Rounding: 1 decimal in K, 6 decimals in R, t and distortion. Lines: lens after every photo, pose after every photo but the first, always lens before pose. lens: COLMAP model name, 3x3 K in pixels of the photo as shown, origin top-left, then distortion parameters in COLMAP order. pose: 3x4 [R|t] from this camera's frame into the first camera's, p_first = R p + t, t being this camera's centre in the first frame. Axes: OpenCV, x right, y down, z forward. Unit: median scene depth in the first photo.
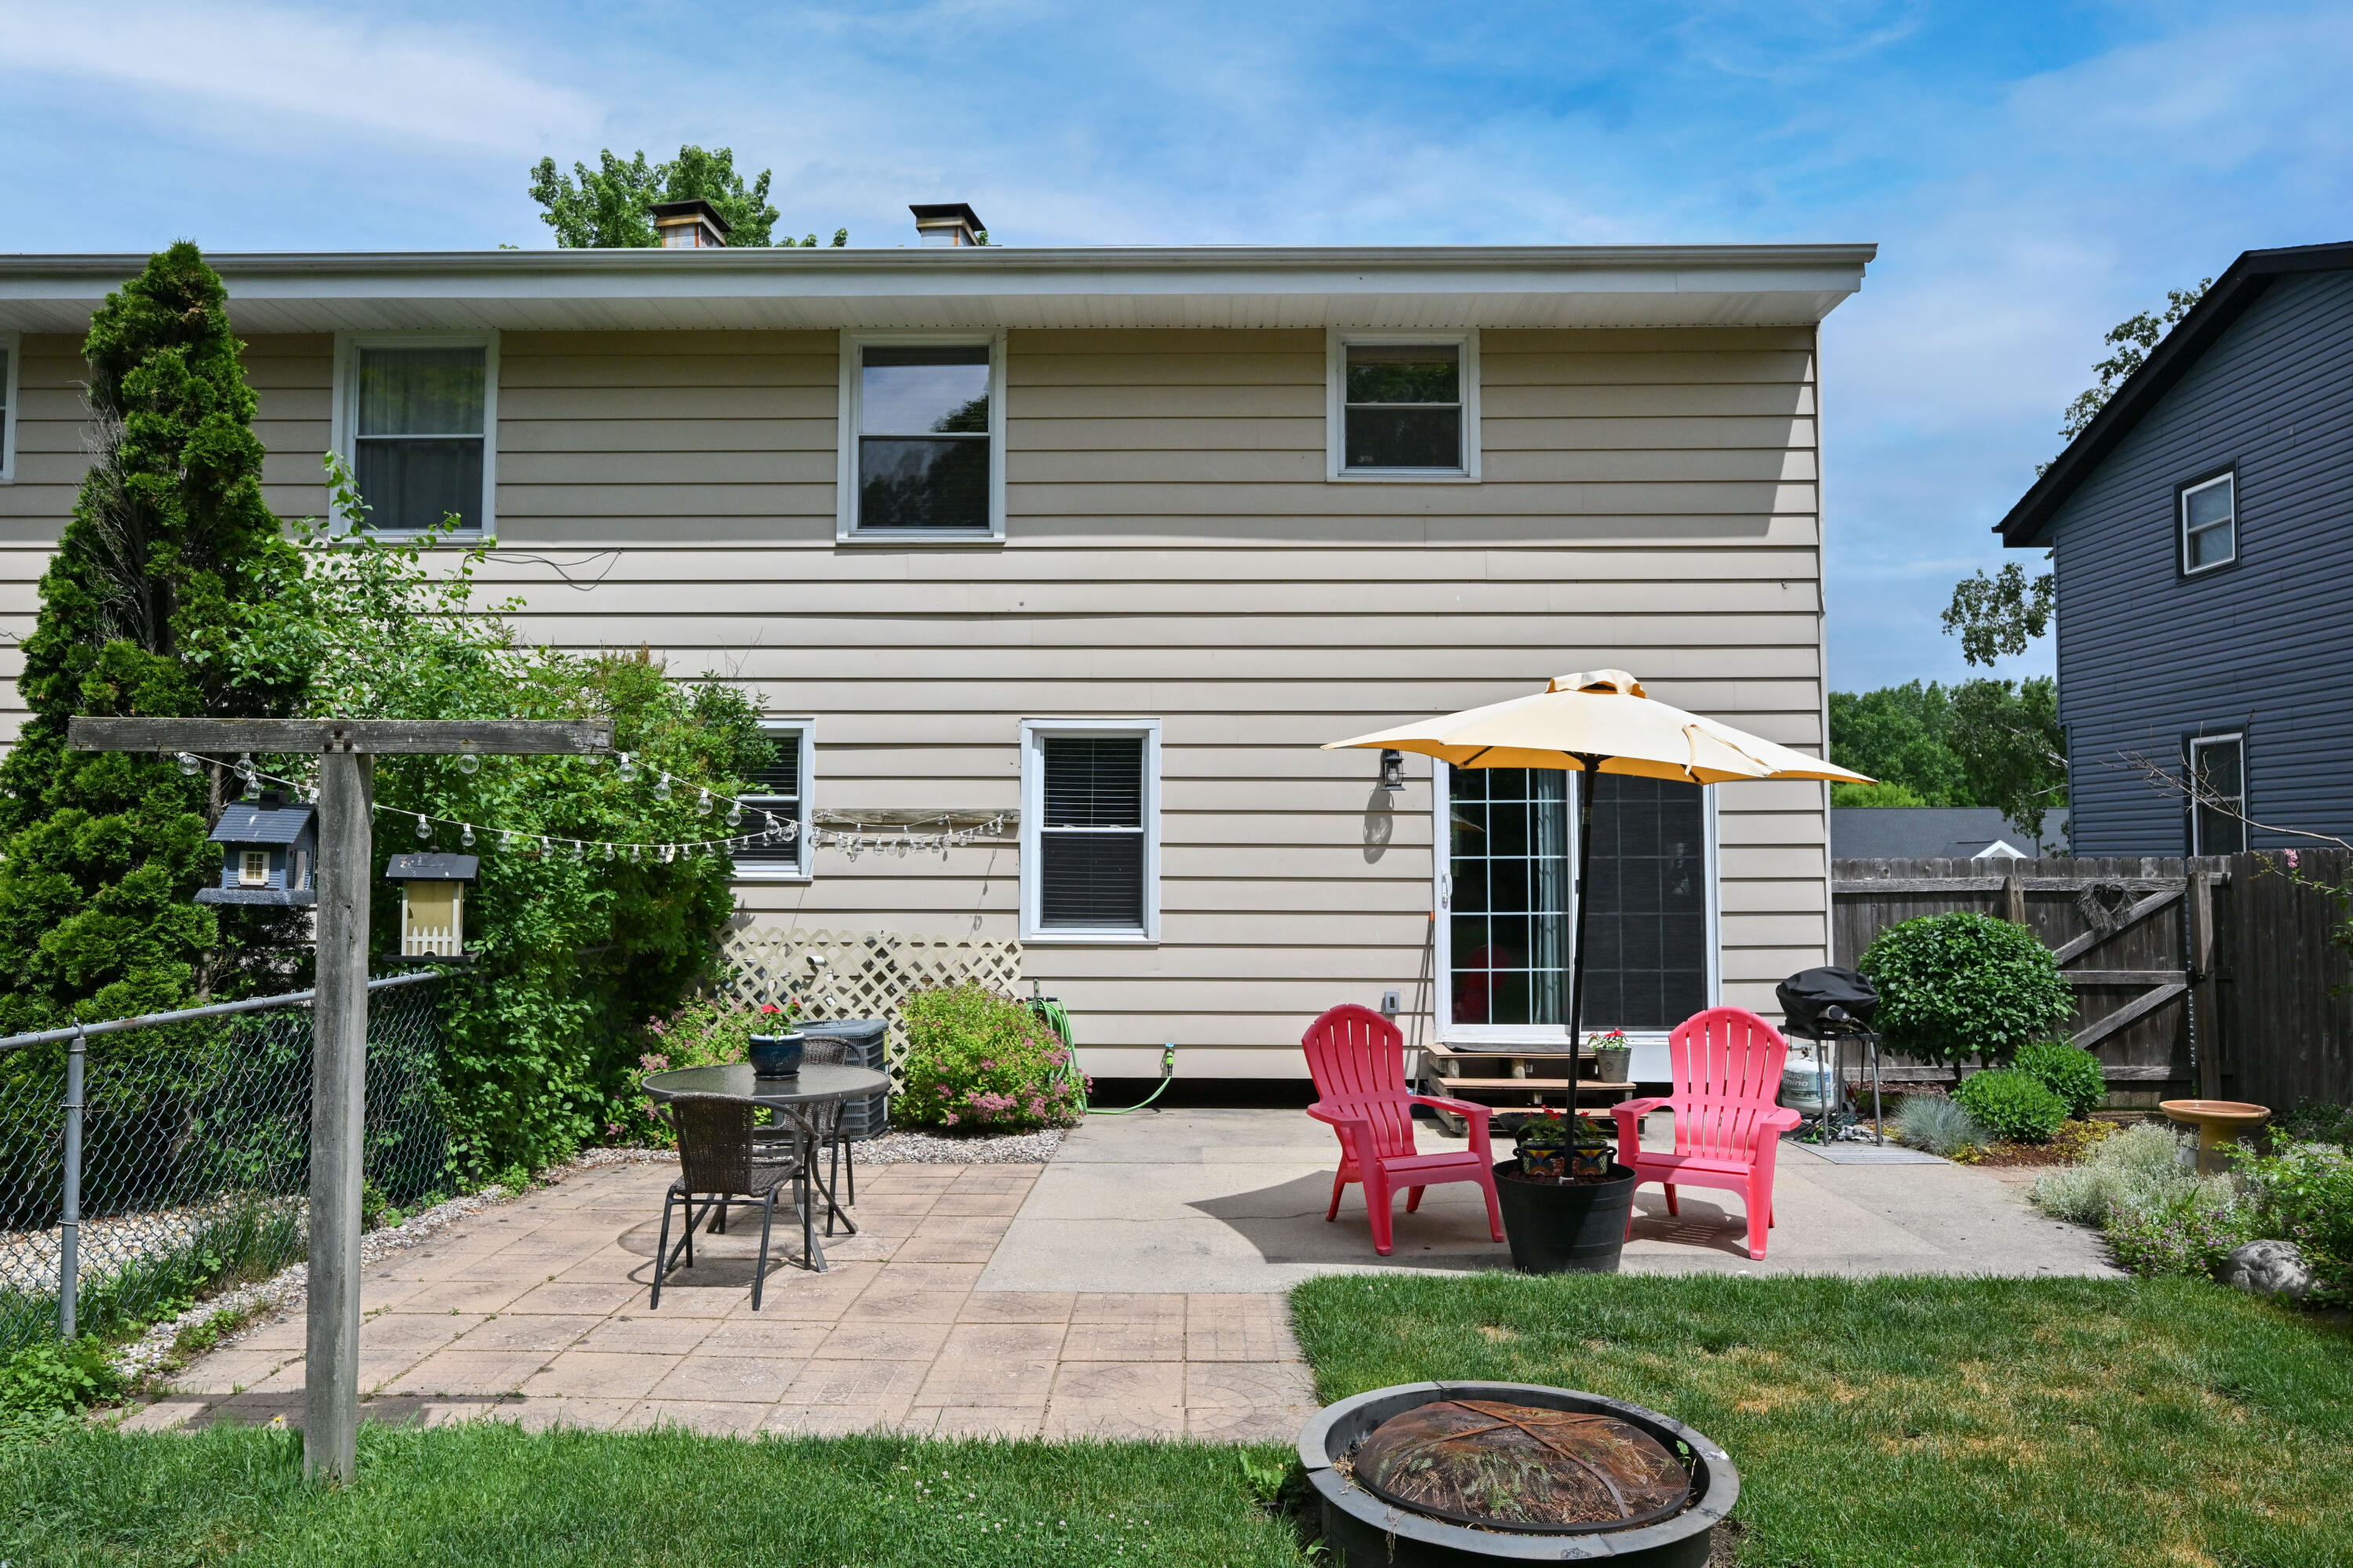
lens RADIAL K [[1593.9, 0, 1181.1], [0, 1593.9, 784.6], [0, 0, 1]] dist [0.006120, 0.000799]
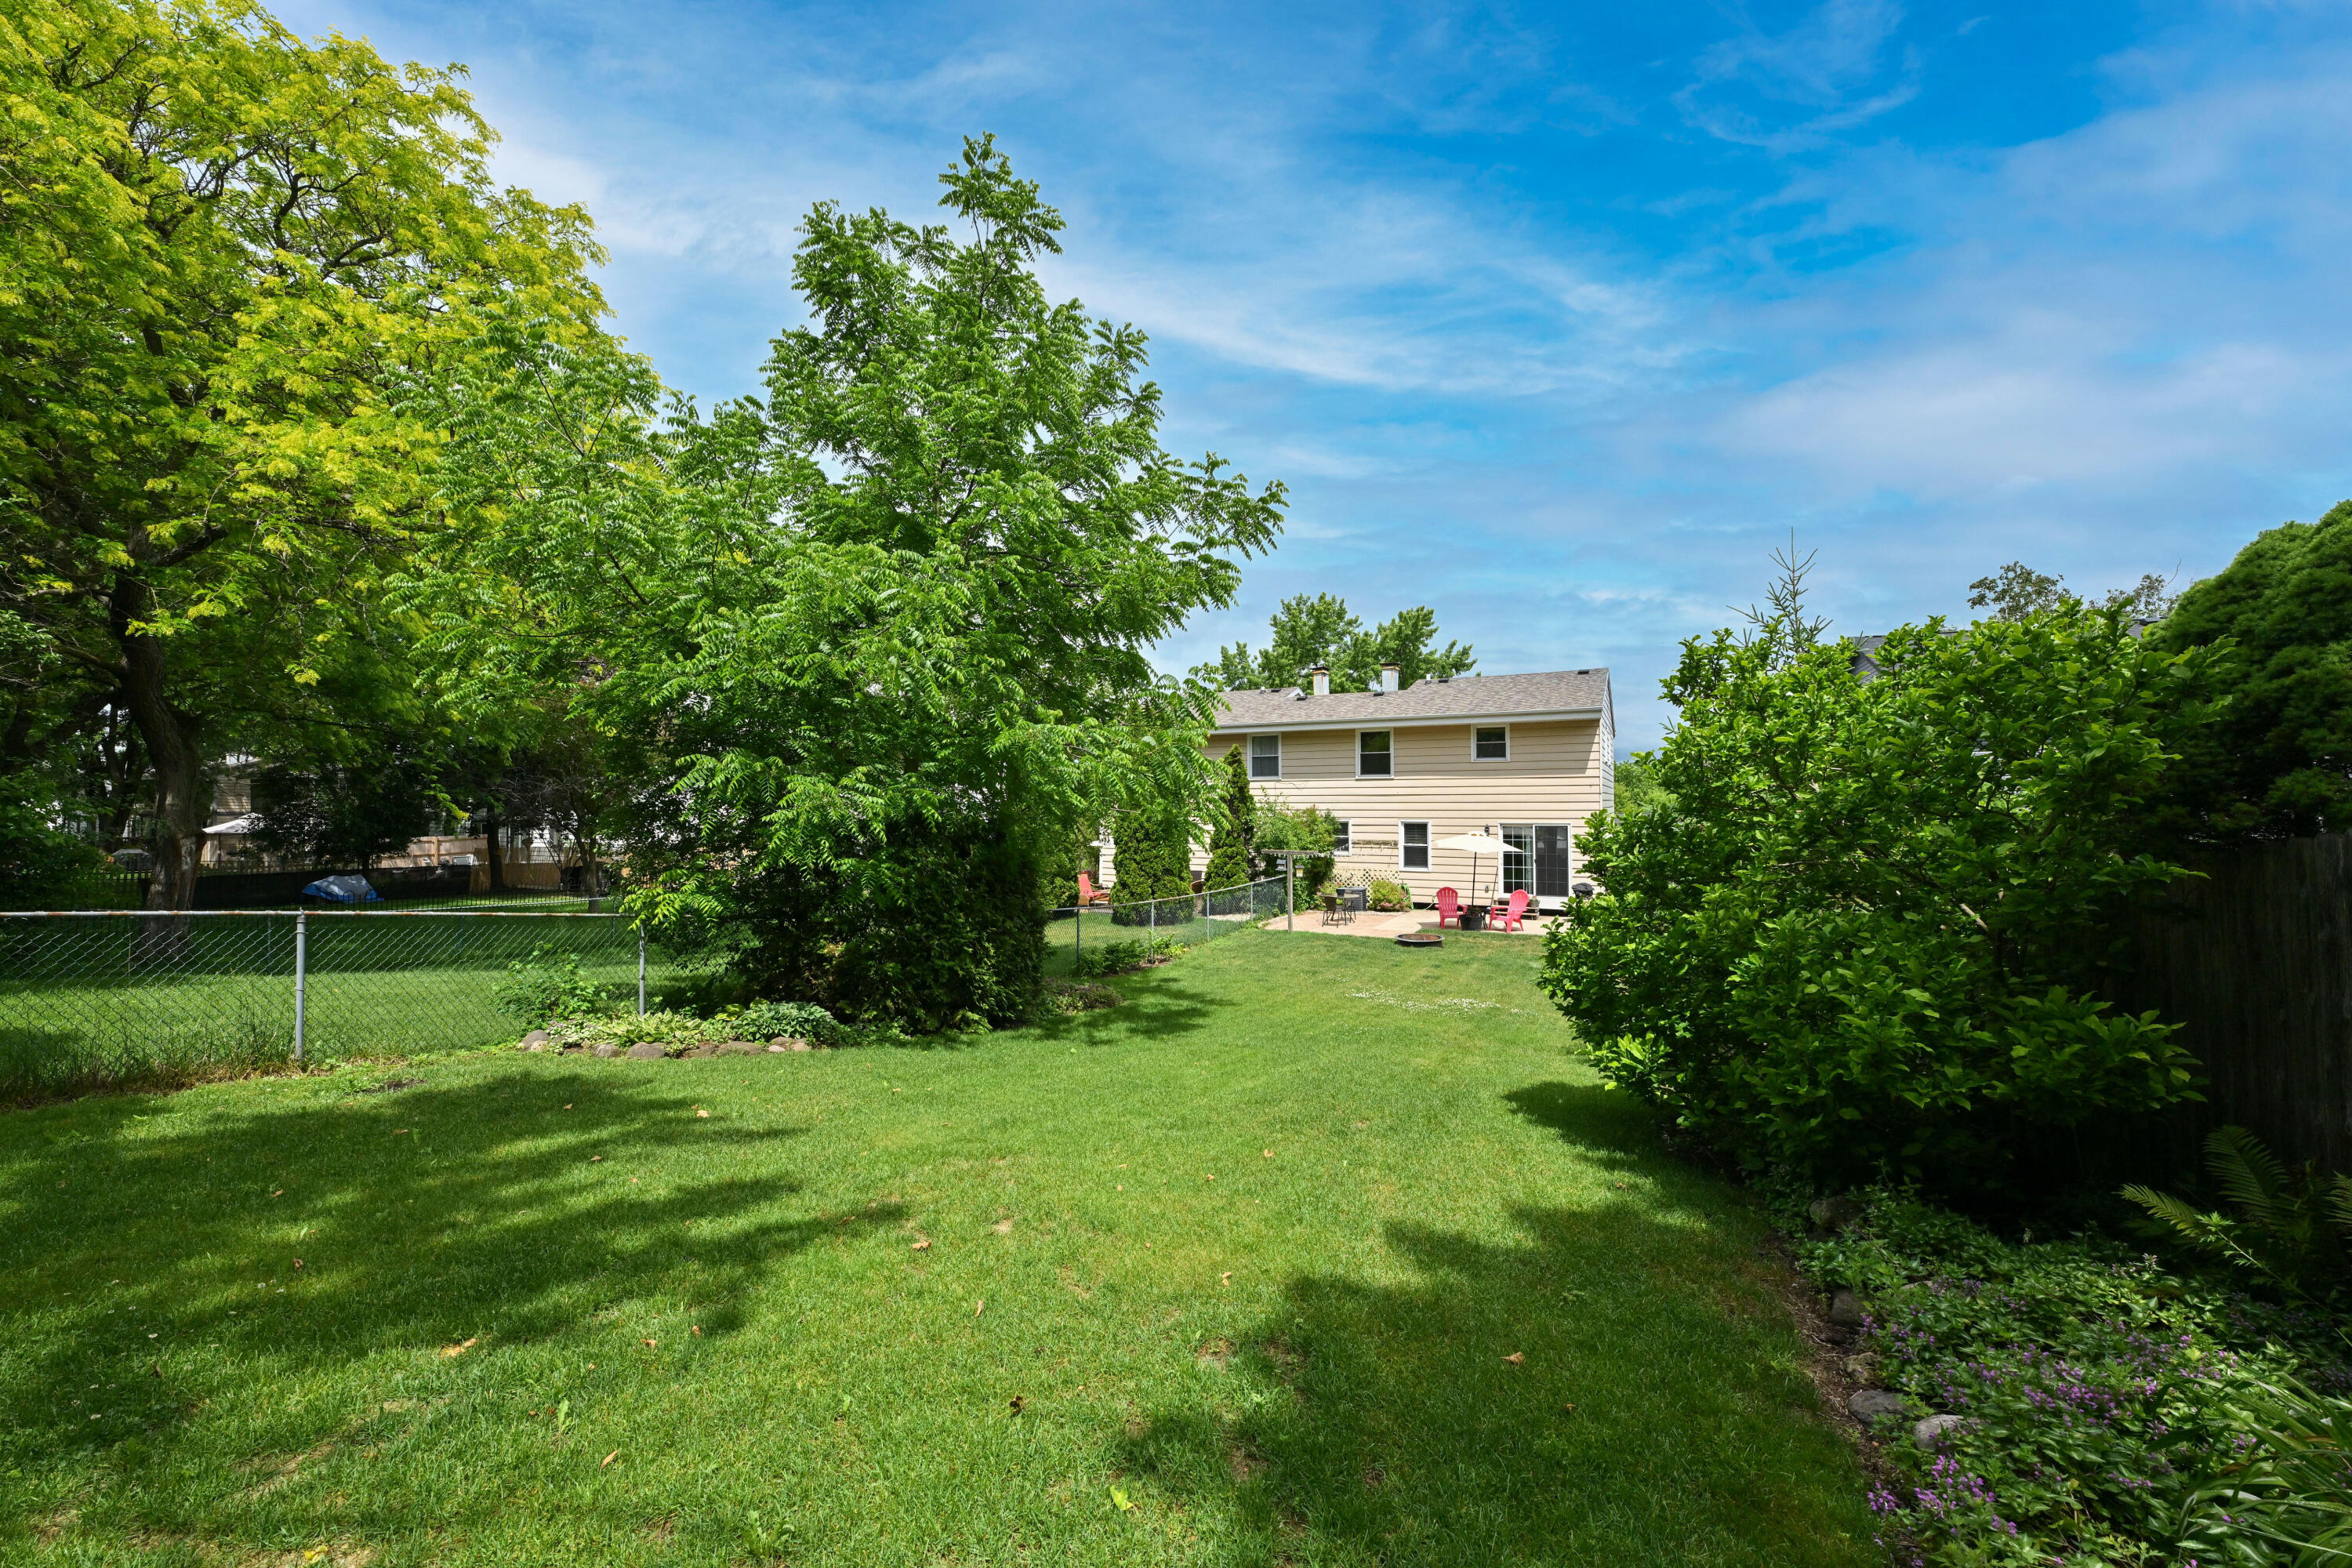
lens RADIAL K [[953.5, 0, 1180.6], [0, 953.5, 787.7], [0, 0, 1]] dist [0.000292, 0.000003]
pose [[0.905110, -0.008702, -0.425089, 0.464835], [0.023993, 0.999243, 0.030631, -0.219421], [0.424500, -0.037924, 0.904633, -1.583361]]
